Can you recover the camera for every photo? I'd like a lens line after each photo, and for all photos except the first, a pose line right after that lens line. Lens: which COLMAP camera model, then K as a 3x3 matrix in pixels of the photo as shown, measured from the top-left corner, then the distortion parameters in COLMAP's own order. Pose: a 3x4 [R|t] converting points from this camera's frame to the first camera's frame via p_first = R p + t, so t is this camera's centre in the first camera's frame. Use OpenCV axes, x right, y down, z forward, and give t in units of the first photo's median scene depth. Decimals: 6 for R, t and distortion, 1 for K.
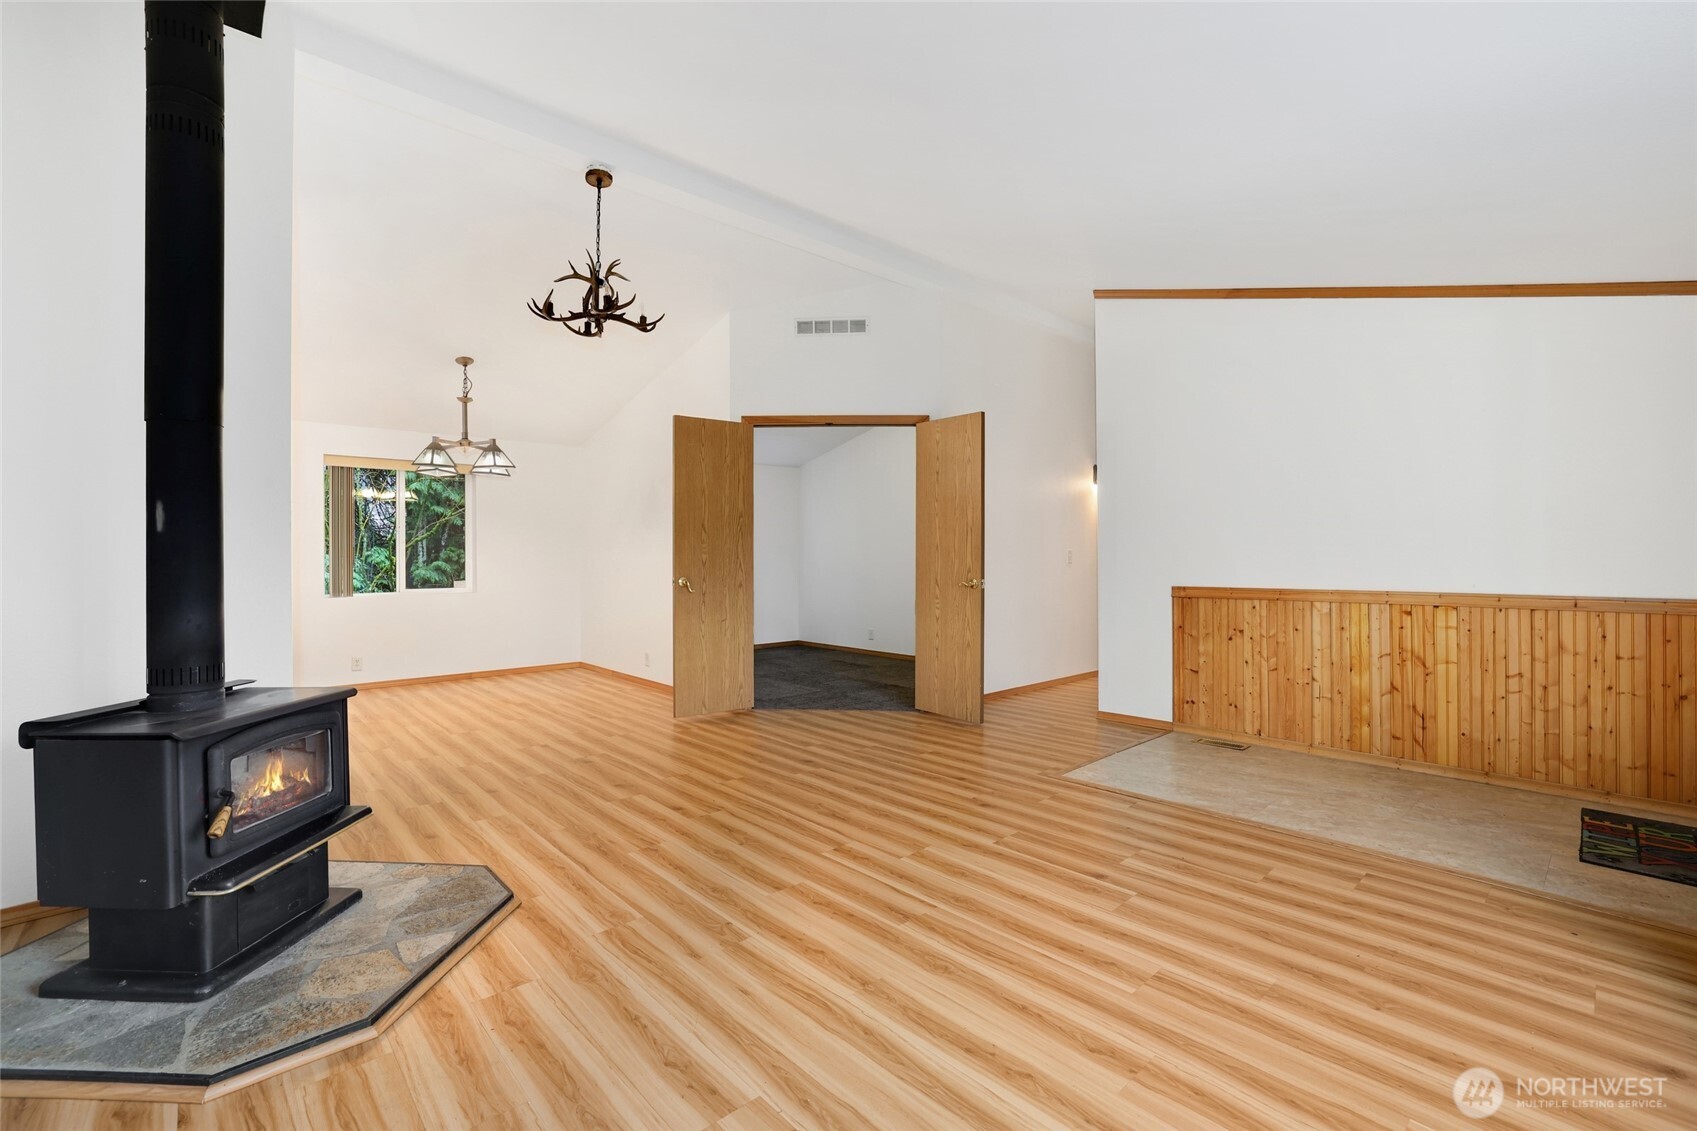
lens RADIAL K [[740.8, 0, 848.5], [0, 740.8, 565.5], [0, 0, 1]] dist [-0.047373, 0.017233]
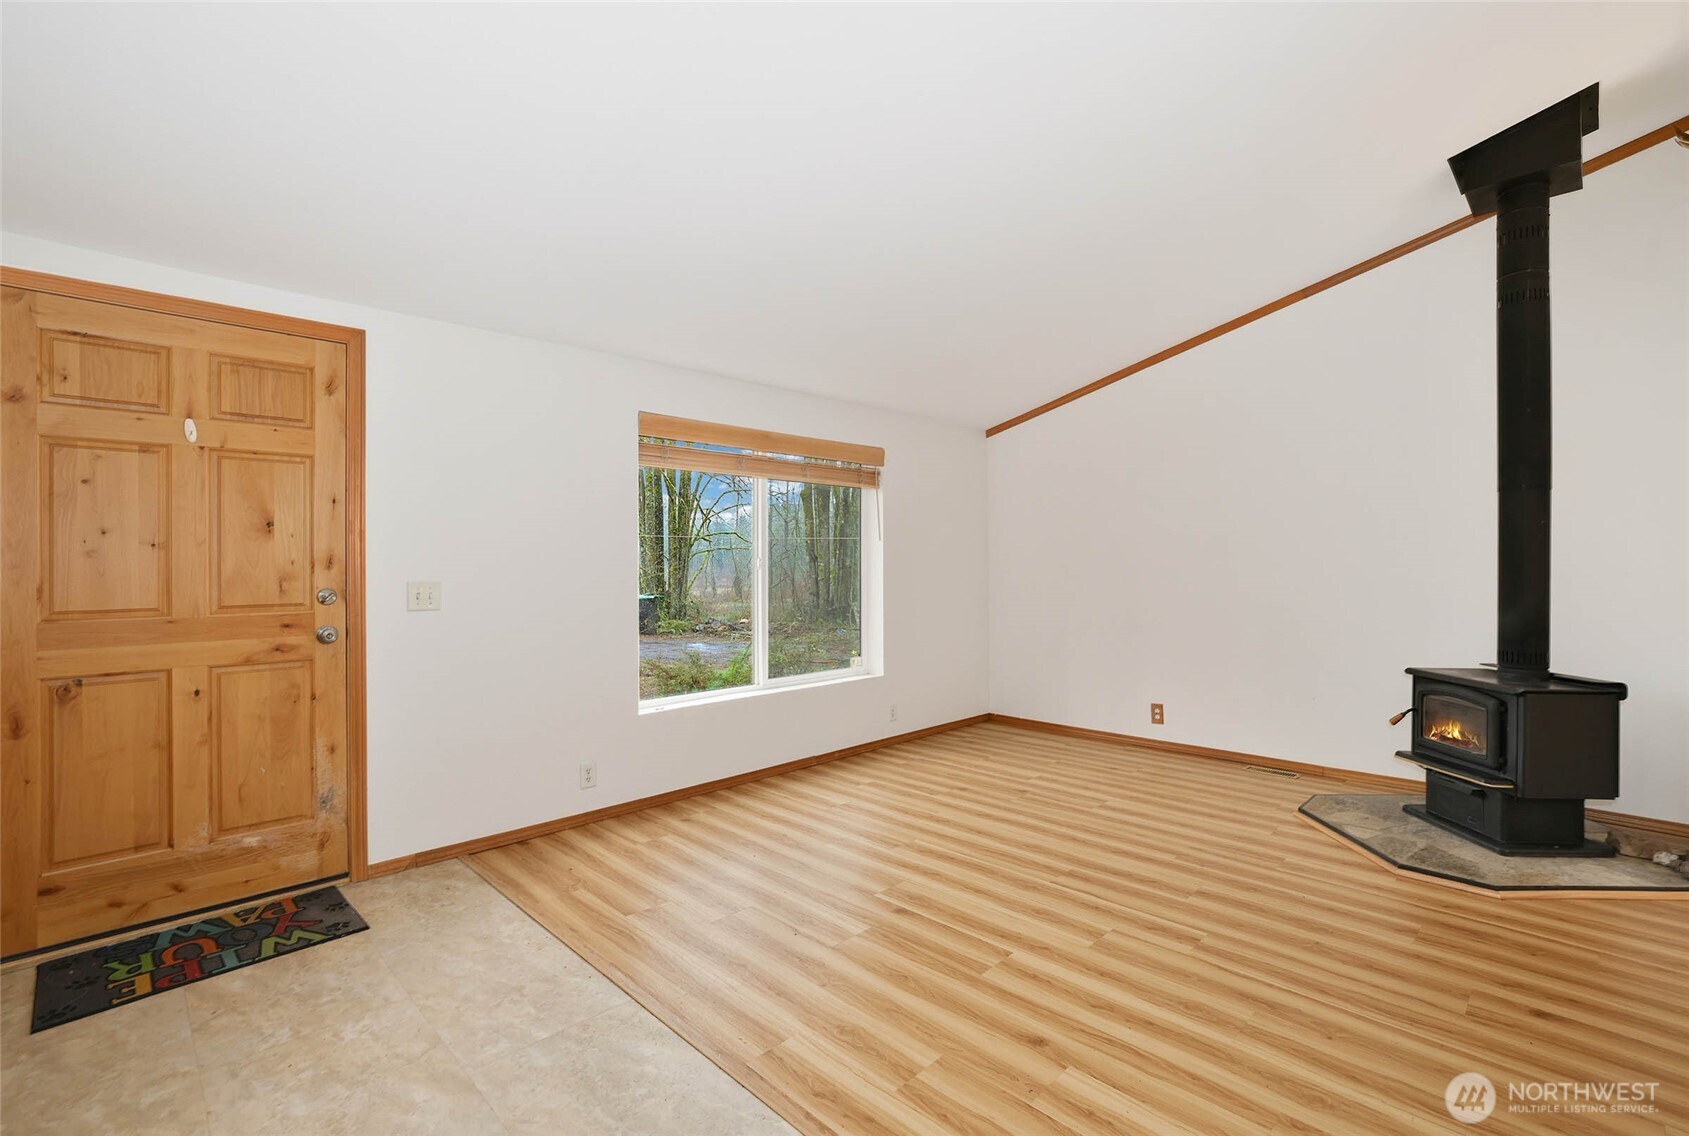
lens RADIAL K [[754.9, 0, 852.7], [0, 754.9, 545.1], [0, 0, 1]] dist [-0.022994, 0.018037]
pose [[-0.998772, 0.006253, -0.049138, 0.418744], [0.006726, 0.999933, -0.009466, -0.059848], [0.049076, -0.009785, -0.998747, 1.861978]]
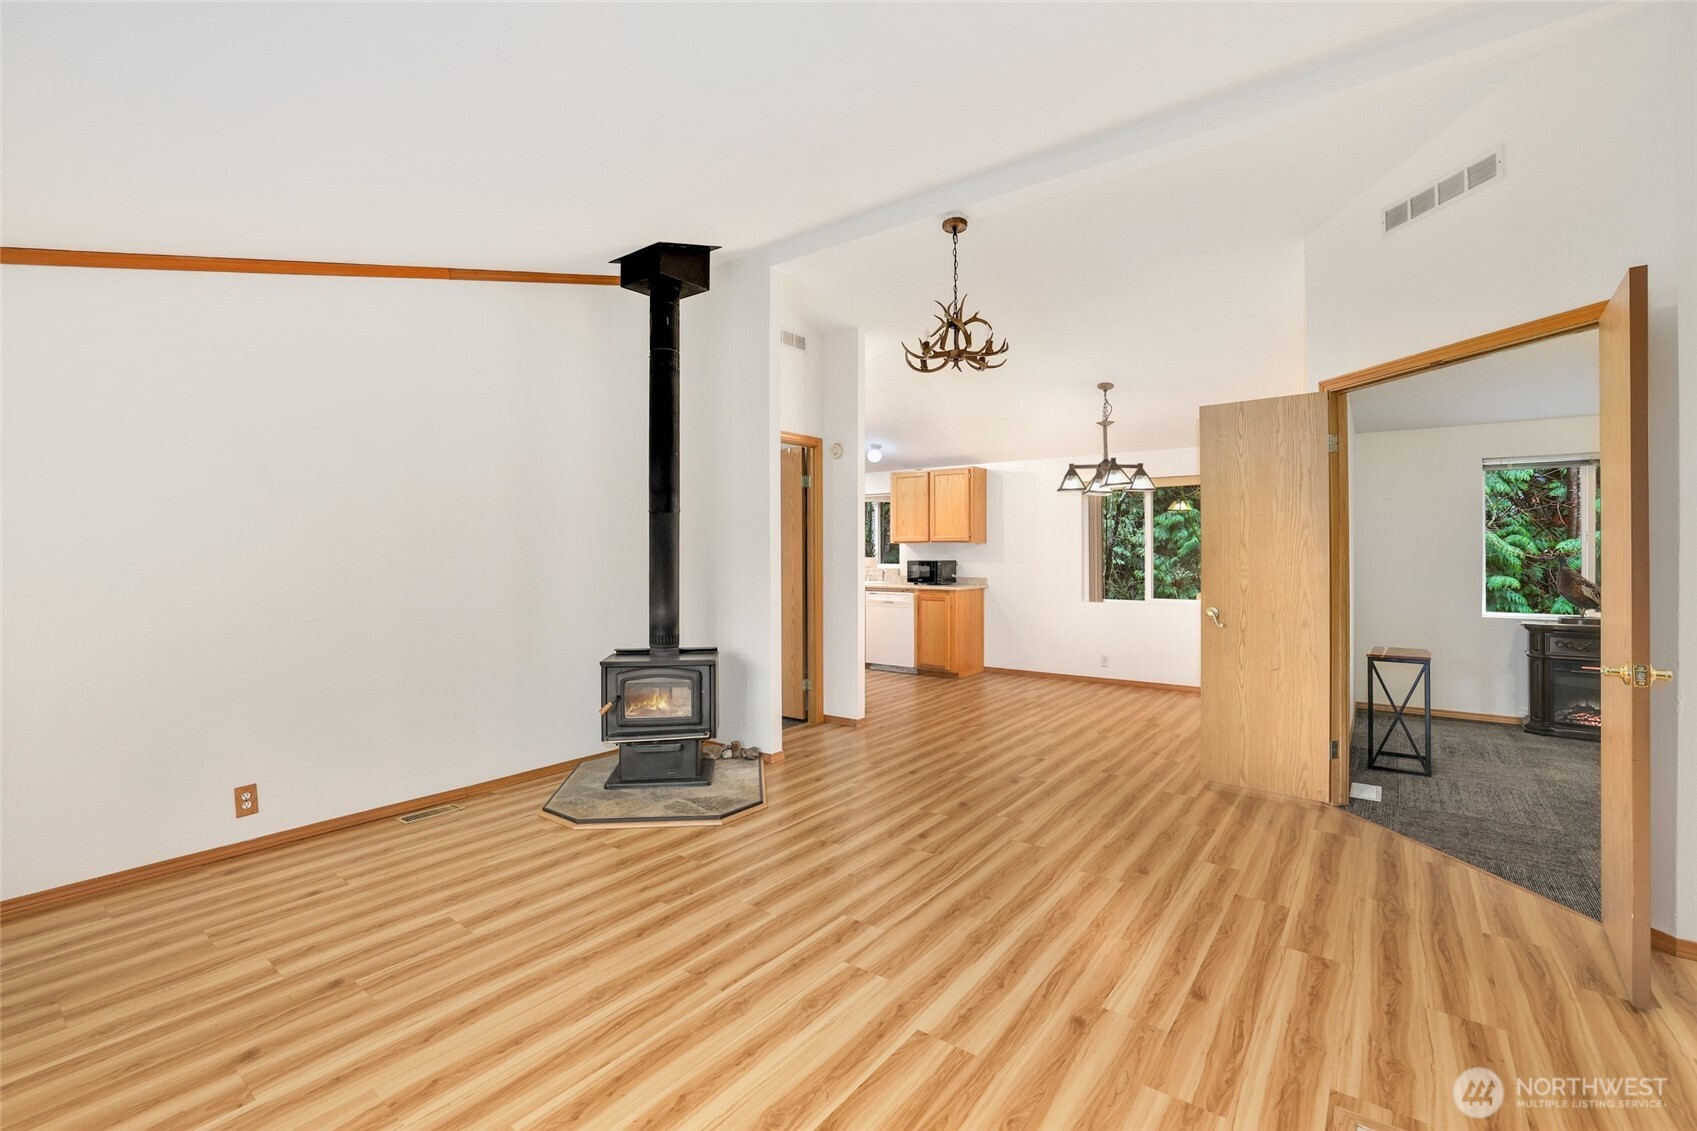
lens RADIAL K [[744.0, 0, 839.1], [0, 744.0, 554.1], [0, 0, 1]] dist [-0.049248, 0.018019]
pose [[0.165831, 0.004456, -0.986144, 0.879265], [-0.010089, 0.999945, 0.002822, -0.069779], [0.986103, 0.009482, 0.165867, 0.833715]]
